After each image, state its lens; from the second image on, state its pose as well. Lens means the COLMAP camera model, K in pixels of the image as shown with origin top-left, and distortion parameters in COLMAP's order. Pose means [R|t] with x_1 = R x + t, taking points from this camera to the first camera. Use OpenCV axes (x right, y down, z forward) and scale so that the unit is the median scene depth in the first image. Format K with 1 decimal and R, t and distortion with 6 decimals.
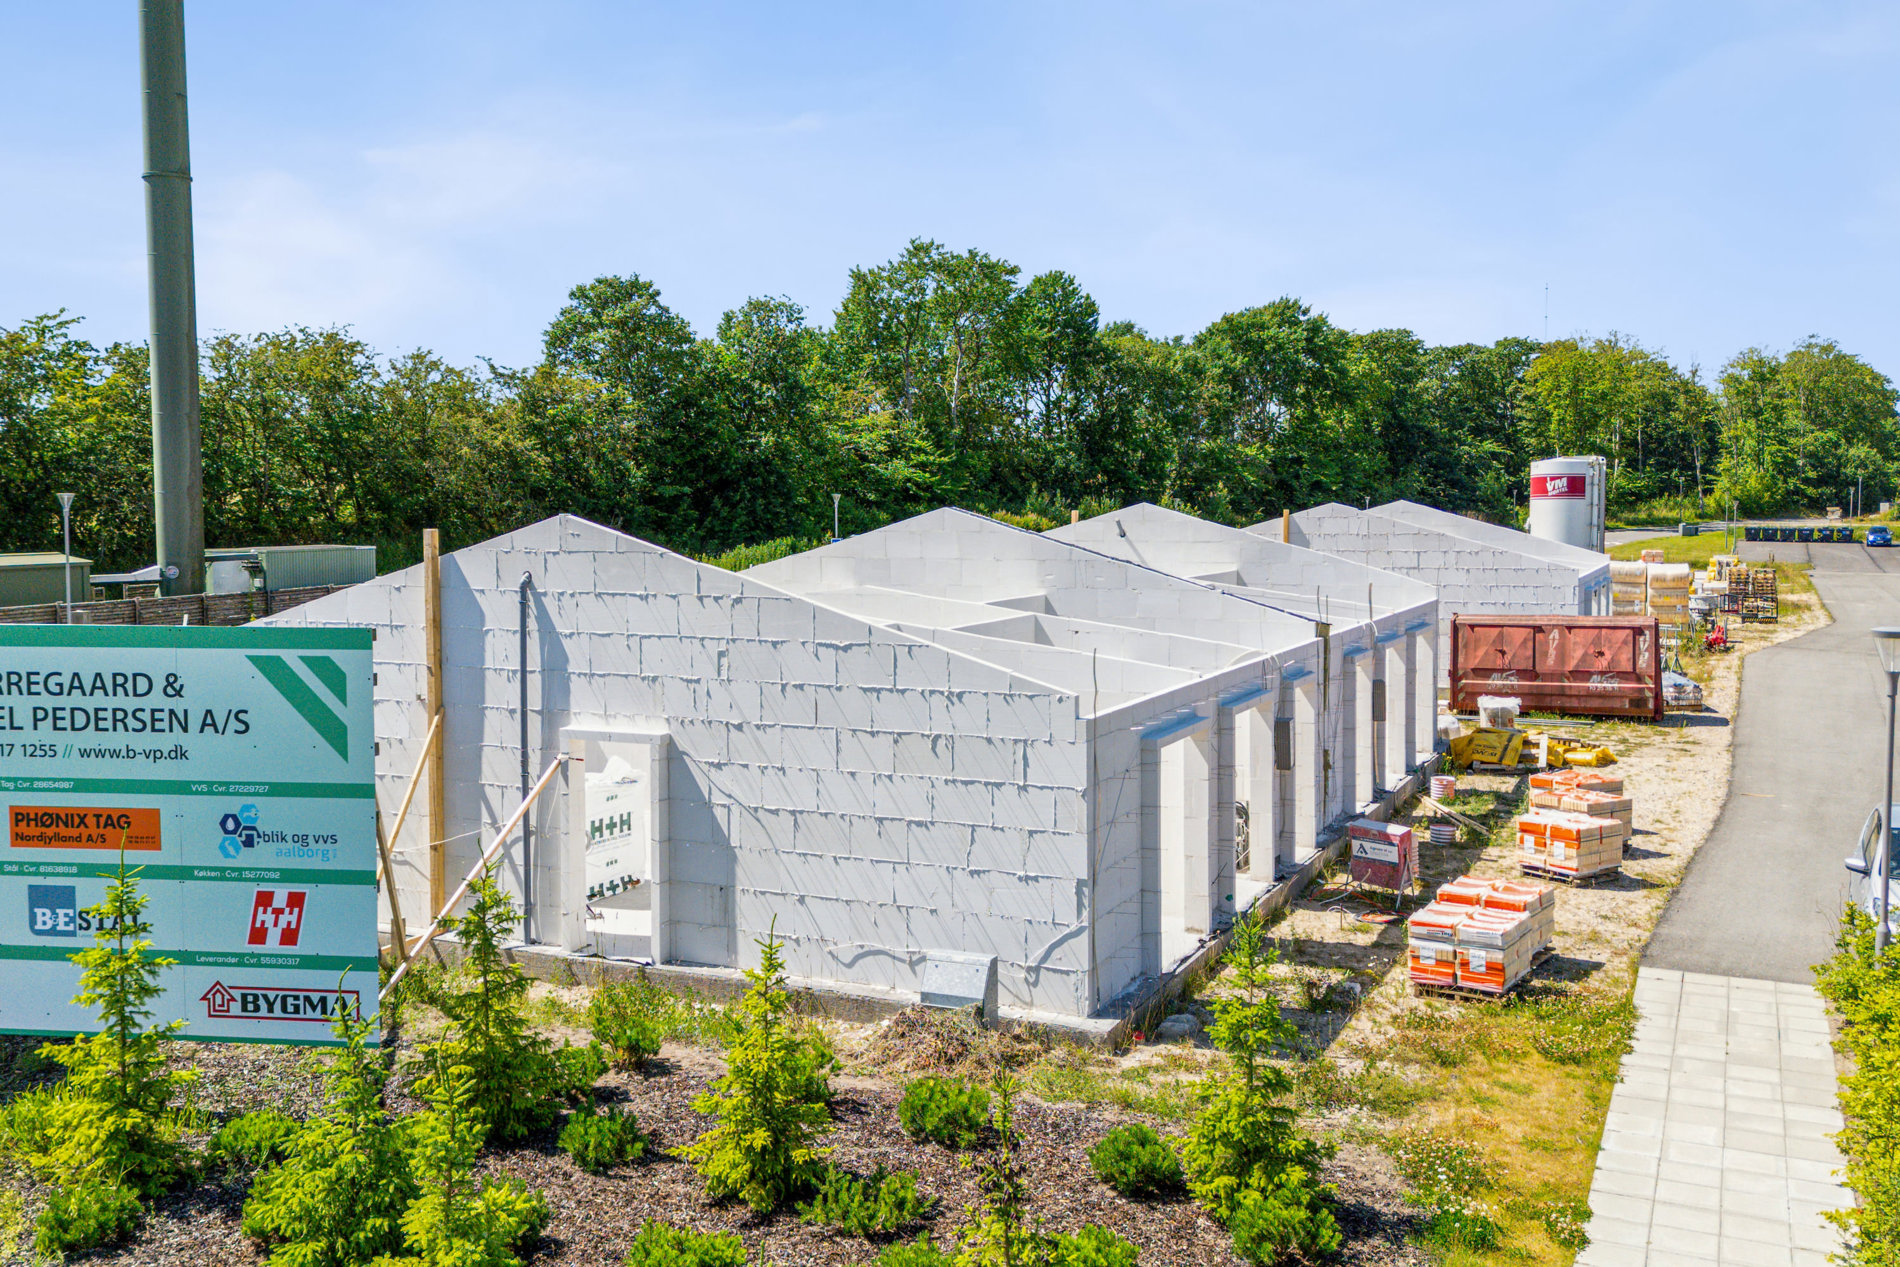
lens RADIAL K [[1531.0, 0, 950.0], [0, 1531.0, 633.5], [0, 0, 1]] dist [0.040056, 0.005381]
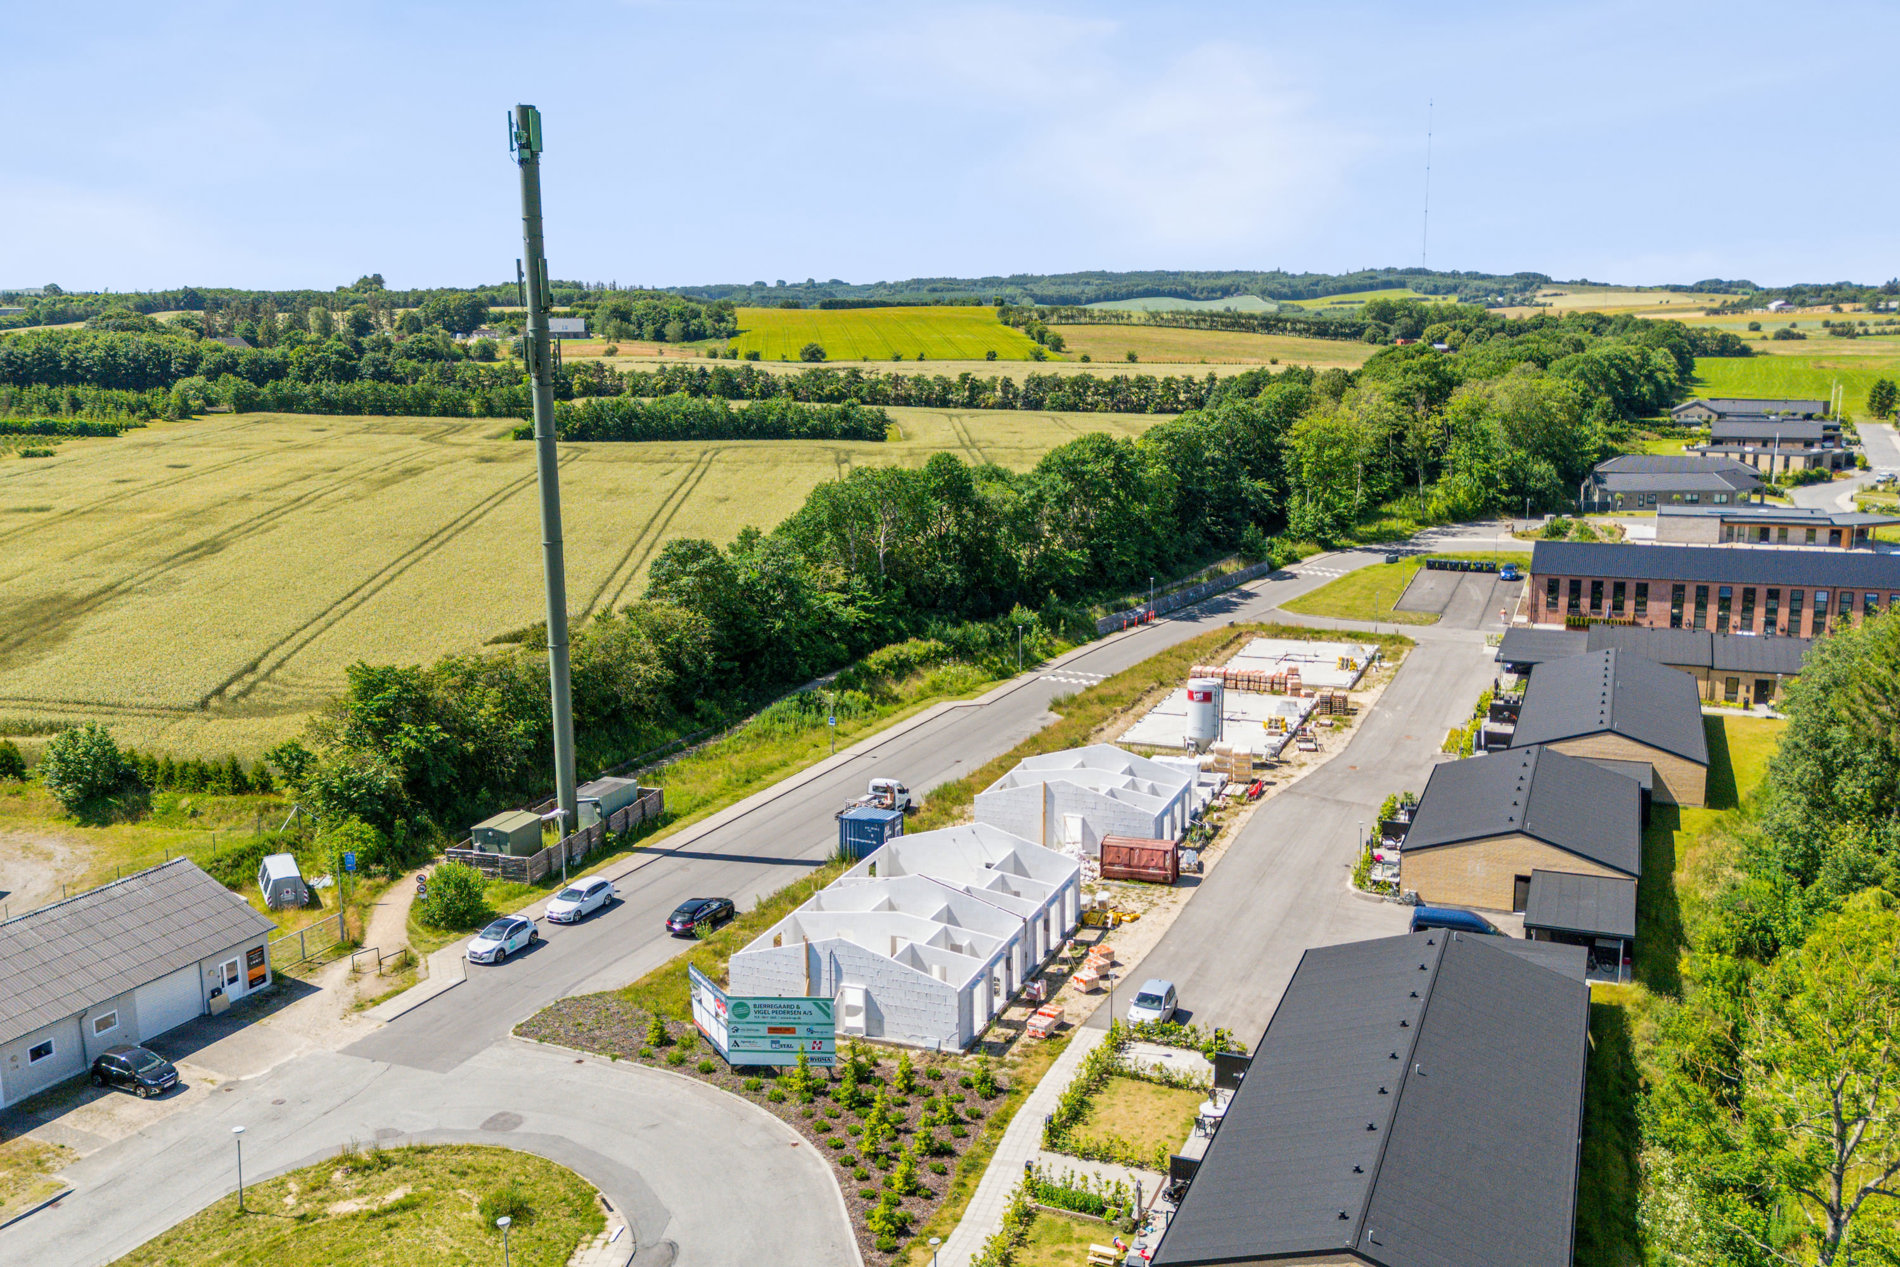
lens RADIAL K [[1708.6, 0, 950.0], [0, 1708.6, 633.5], [0, 0, 1]] dist [0.136748, 0.000890]
pose [[0.997273, -0.019614, 0.071142, -0.220638], [0.008632, 0.988417, 0.151516, -1.377805], [-0.073290, -0.150489, 0.985891, -3.074649]]
